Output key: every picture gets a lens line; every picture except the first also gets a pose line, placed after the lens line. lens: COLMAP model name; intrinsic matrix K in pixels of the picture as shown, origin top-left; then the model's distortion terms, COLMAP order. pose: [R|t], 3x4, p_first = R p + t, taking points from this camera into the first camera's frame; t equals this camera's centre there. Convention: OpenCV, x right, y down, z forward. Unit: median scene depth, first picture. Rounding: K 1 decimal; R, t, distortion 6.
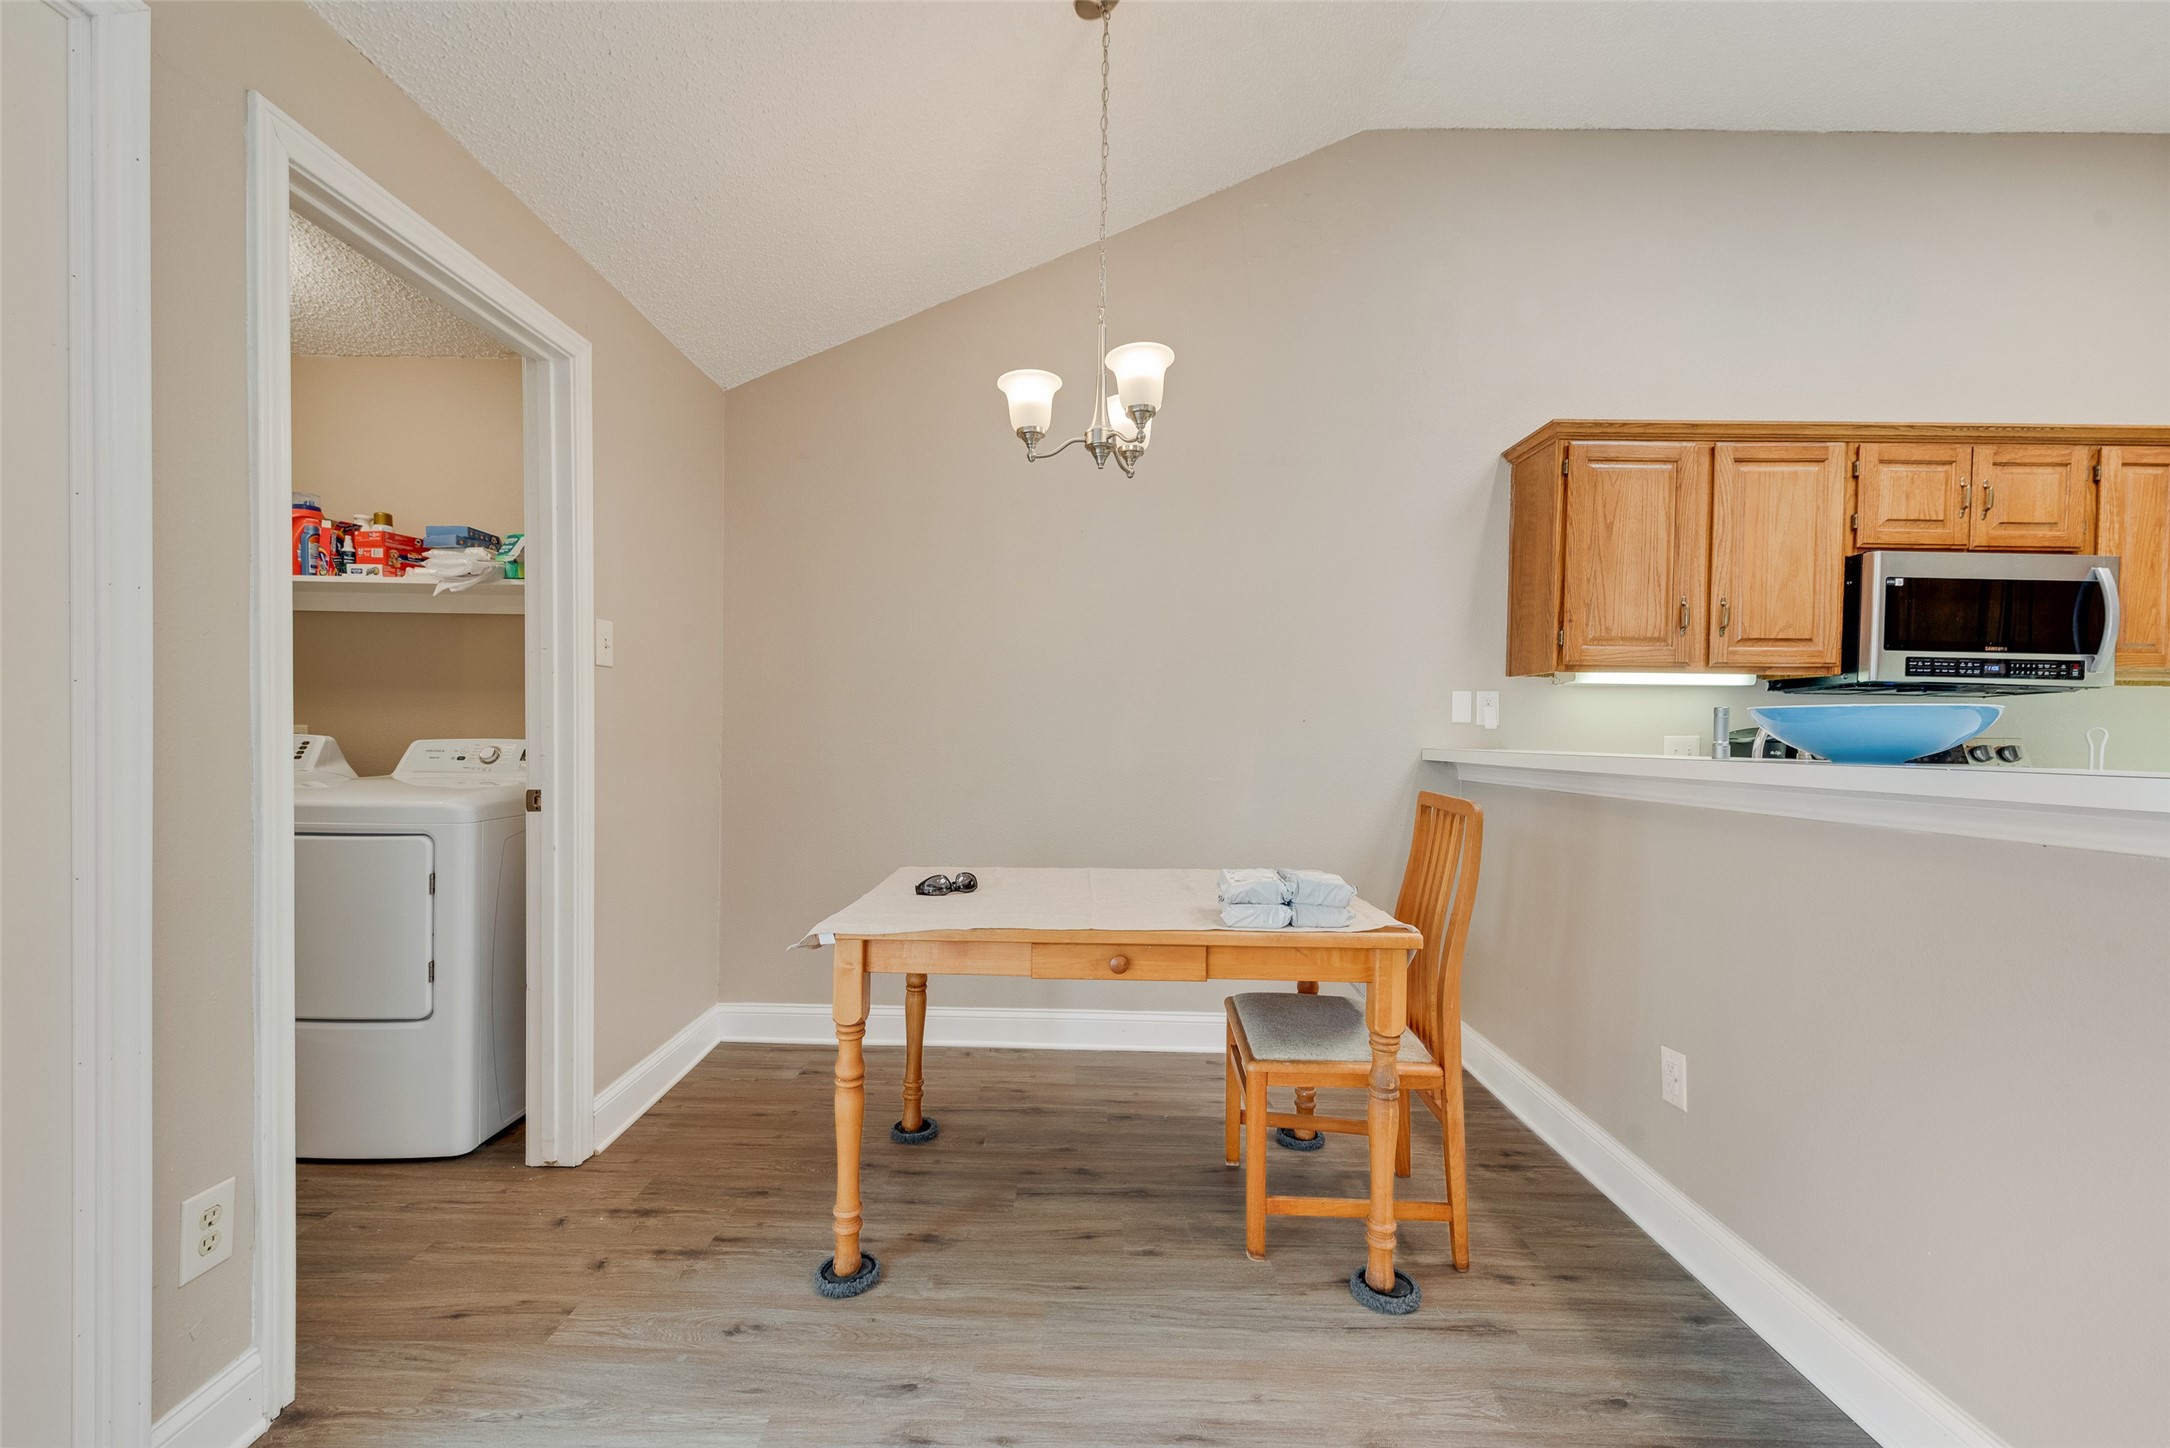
lens RADIAL K [[845.6, 0, 1081.5], [0, 845.6, 734.7], [0, 0, 1]] dist [0.000780, -0.000071]
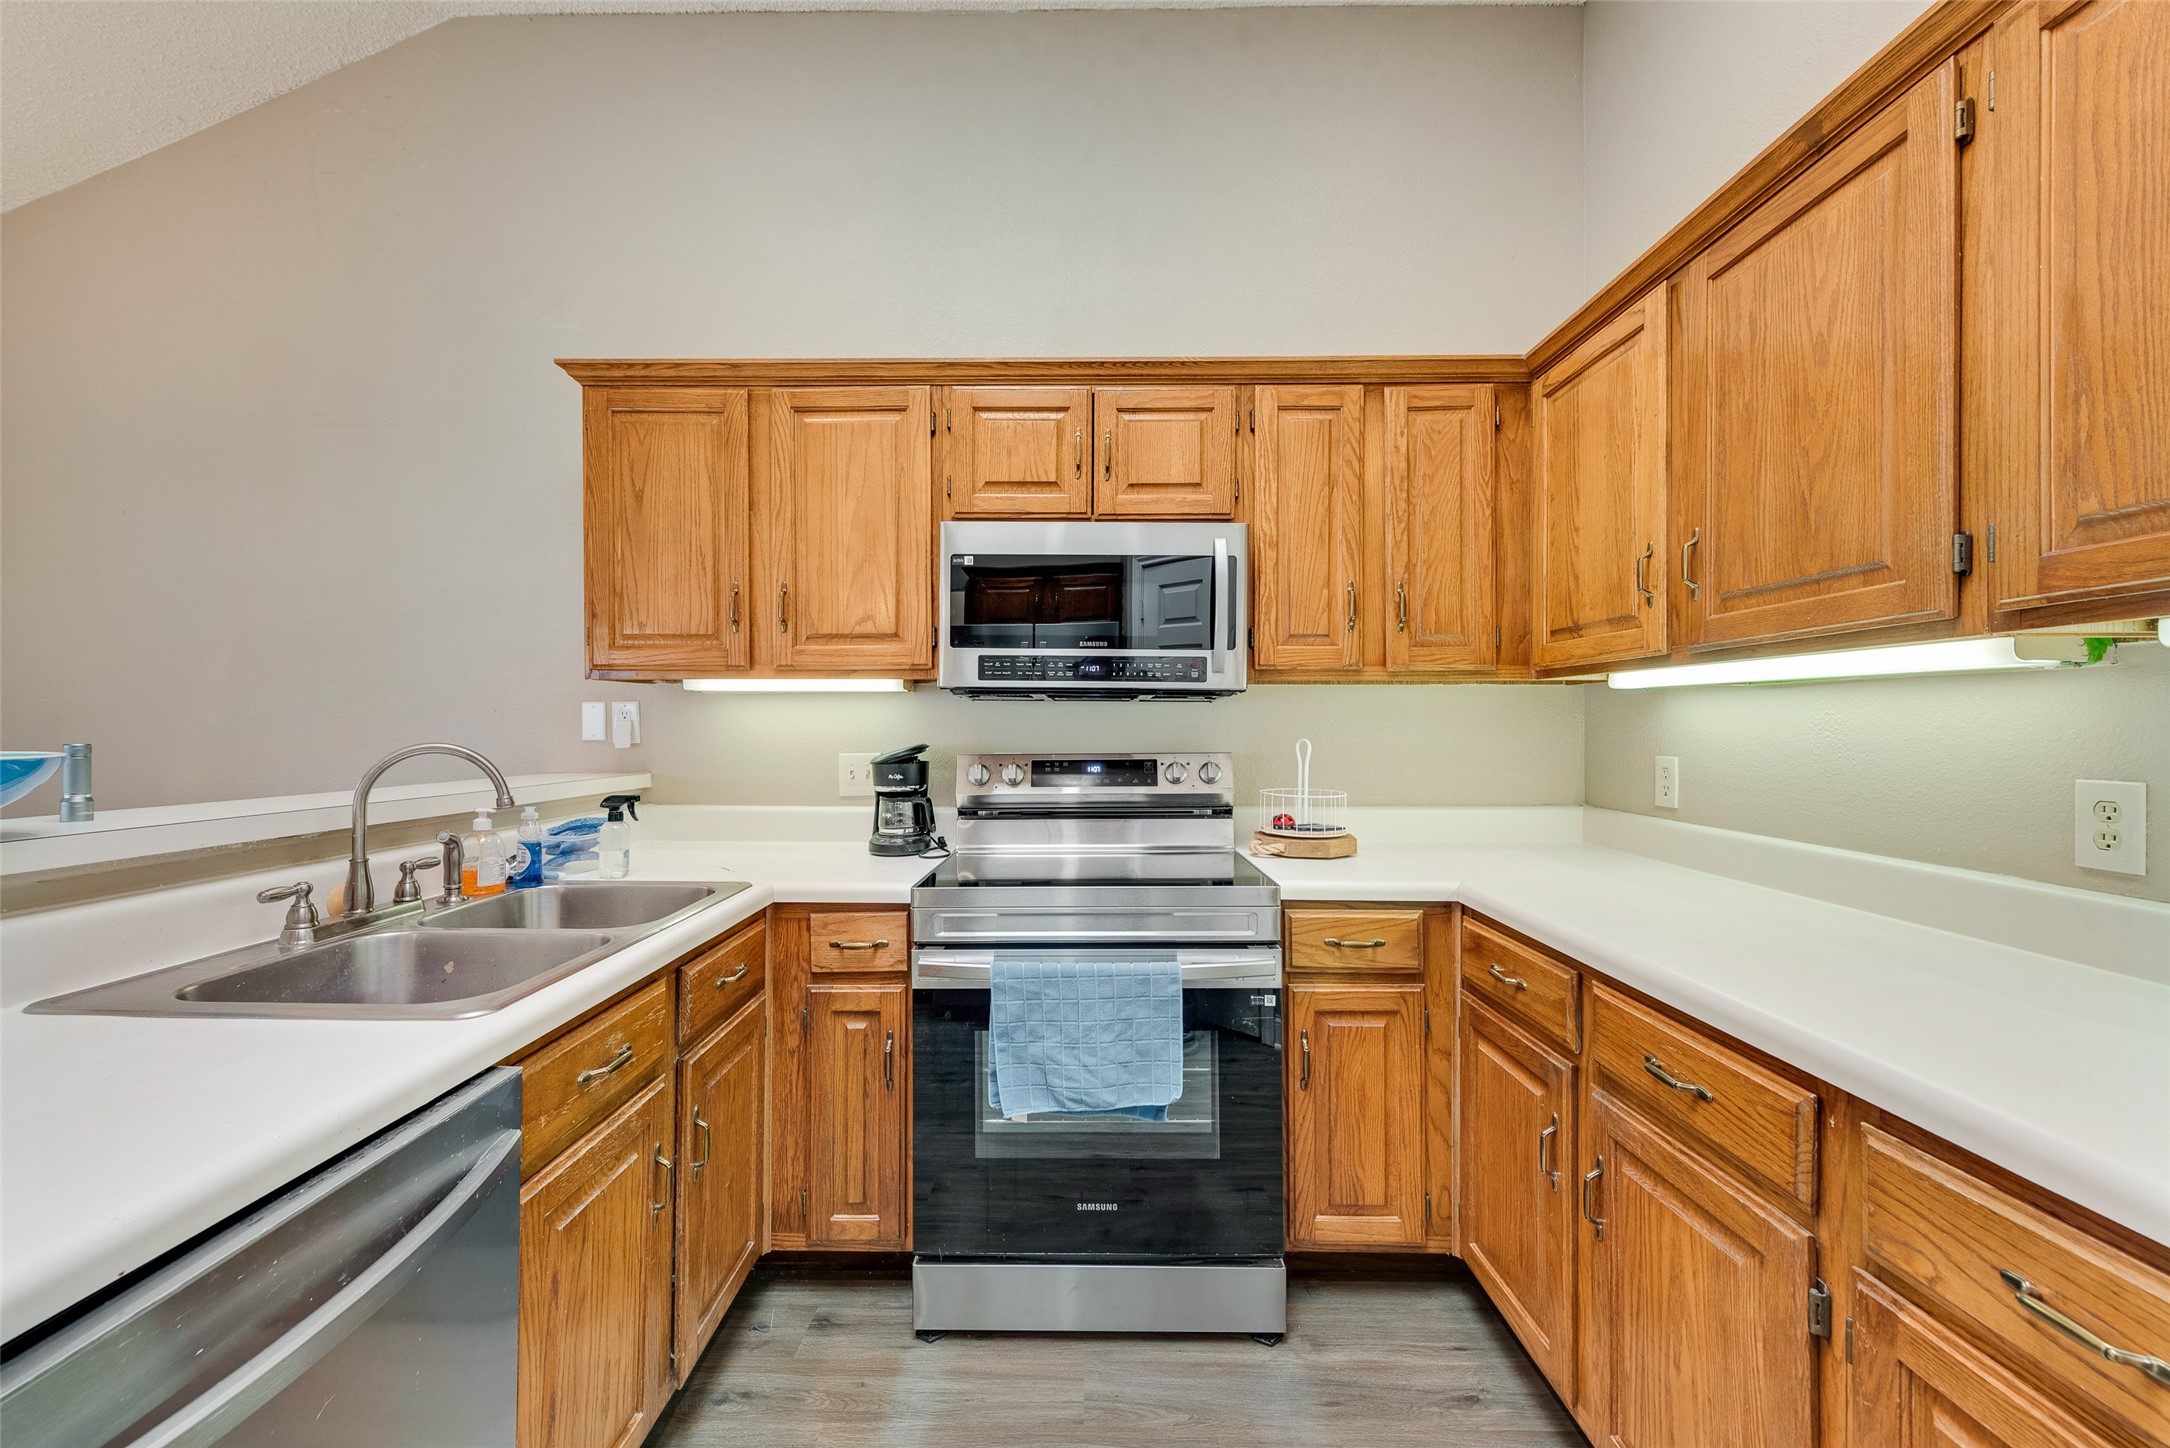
lens RADIAL K [[829.1, 0, 1086.4], [0, 829.1, 729.2], [0, 0, 1]] dist [0.015605, -0.009574]
pose [[0.999913, -0.013108, -0.001683, 1.044831], [0.013105, 0.999913, -0.001635, -0.020302], [0.001704, 0.001613, 0.999997, 0.222464]]
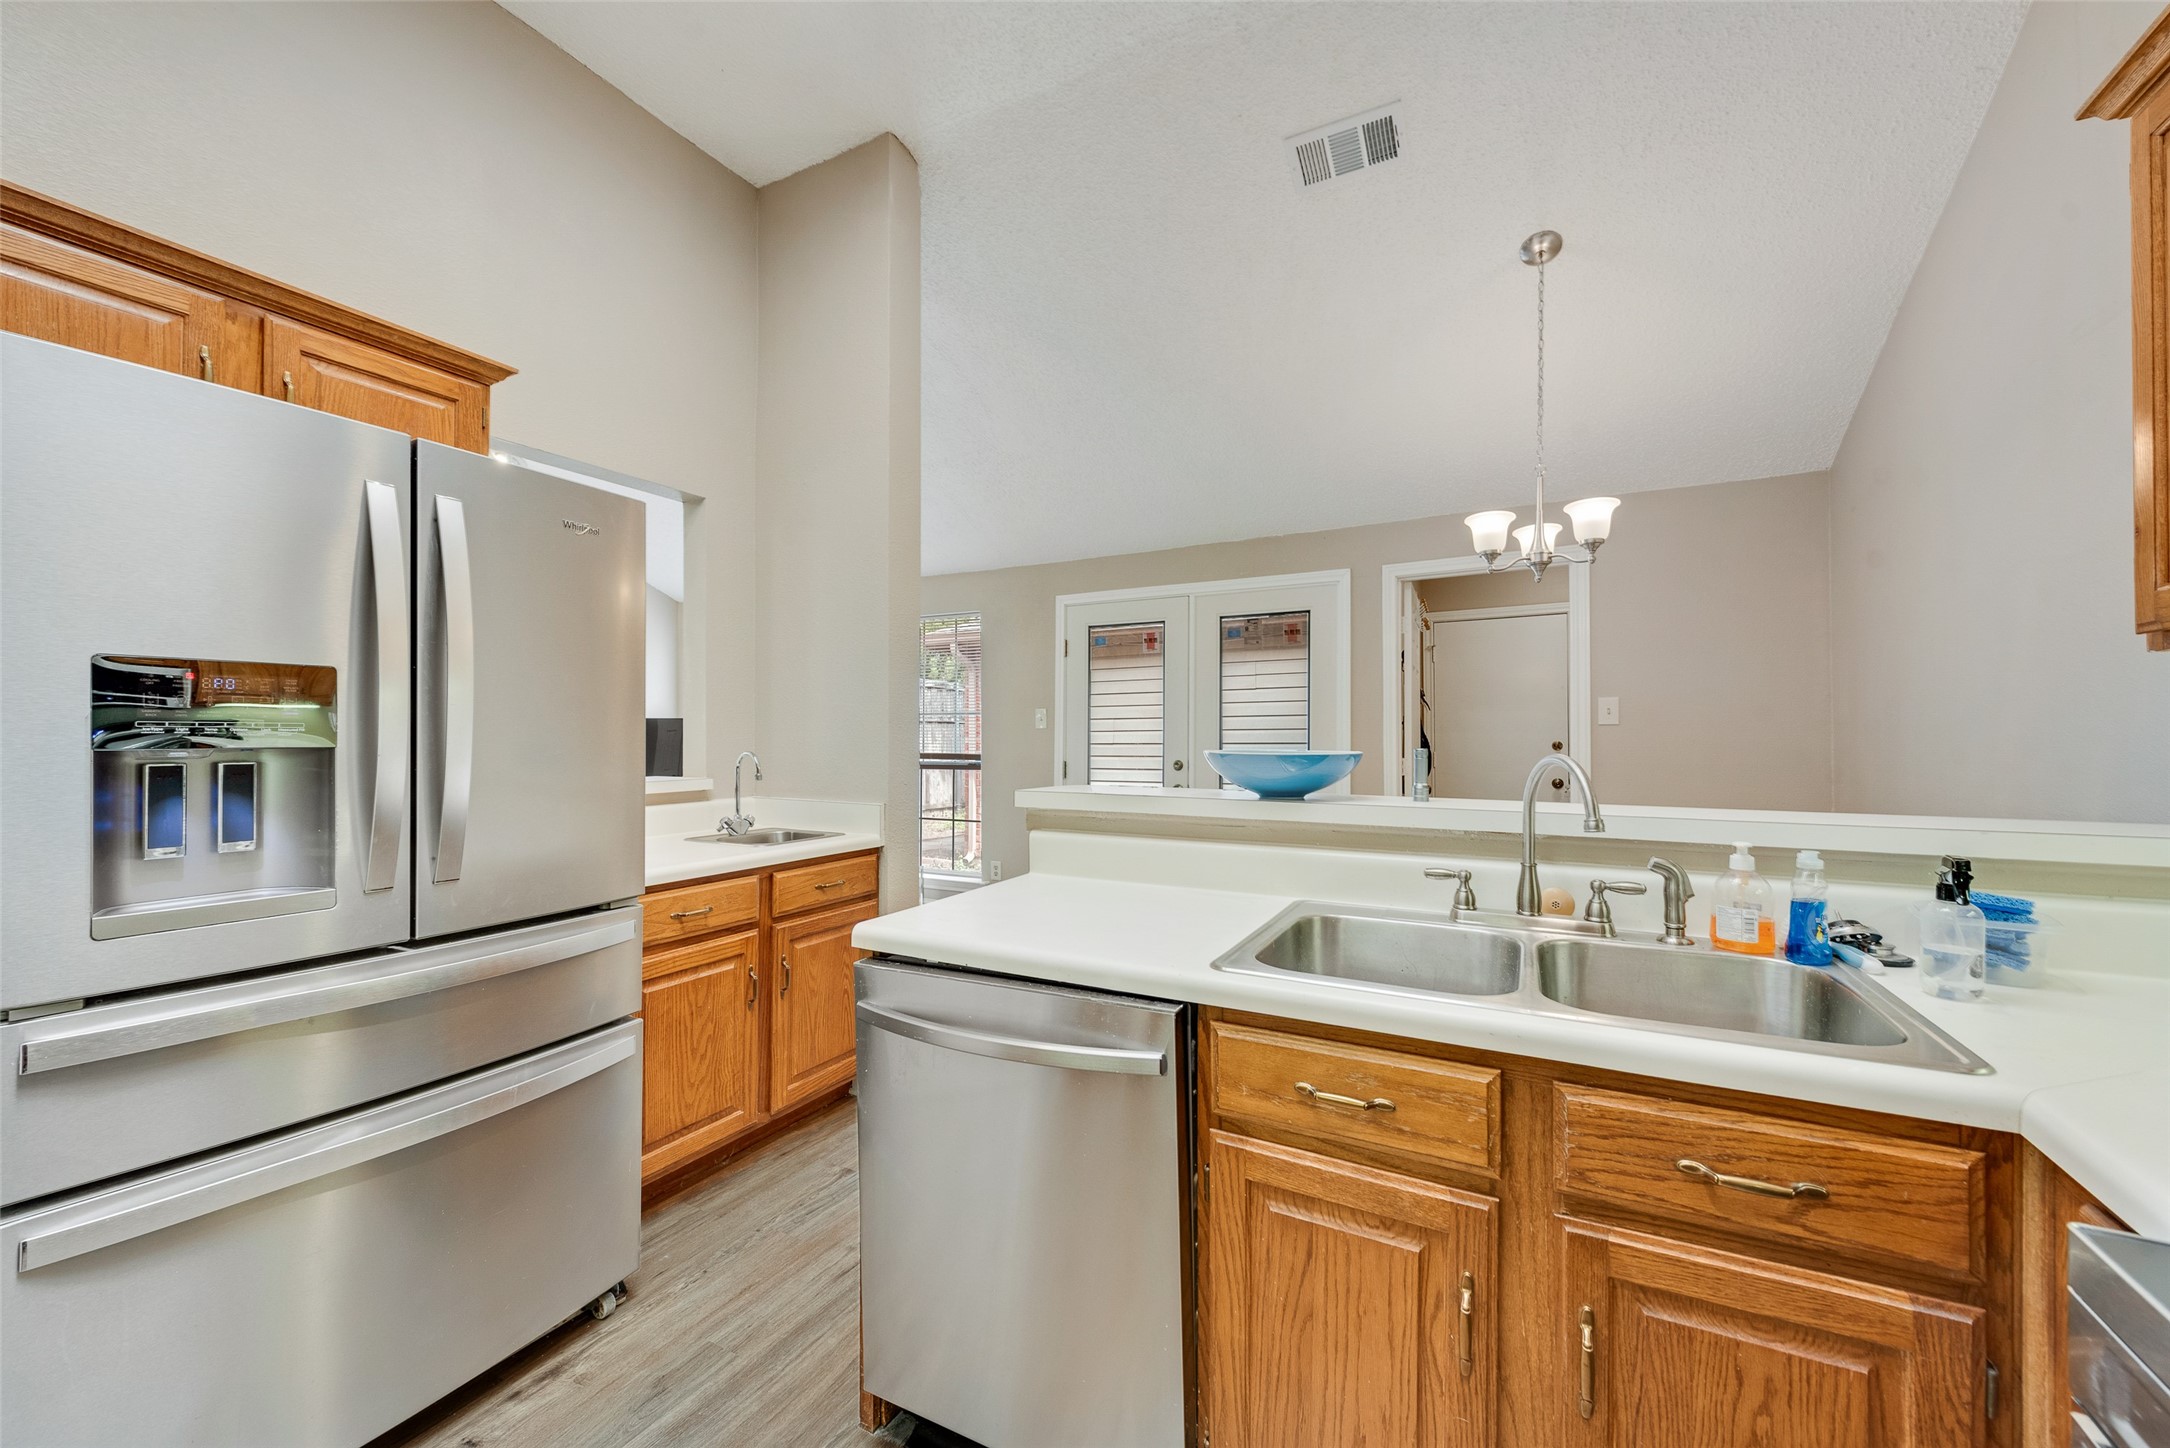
lens RADIAL K [[829.1, 0, 1086.4], [0, 829.1, 729.2], [0, 0, 1]] dist [0.015605, -0.009574]
pose [[-0.467200, -0.019601, -0.883935, 1.219927], [-0.008539, 0.999808, -0.017657, -0.023770], [0.884111, -0.000702, -0.467277, 0.756445]]
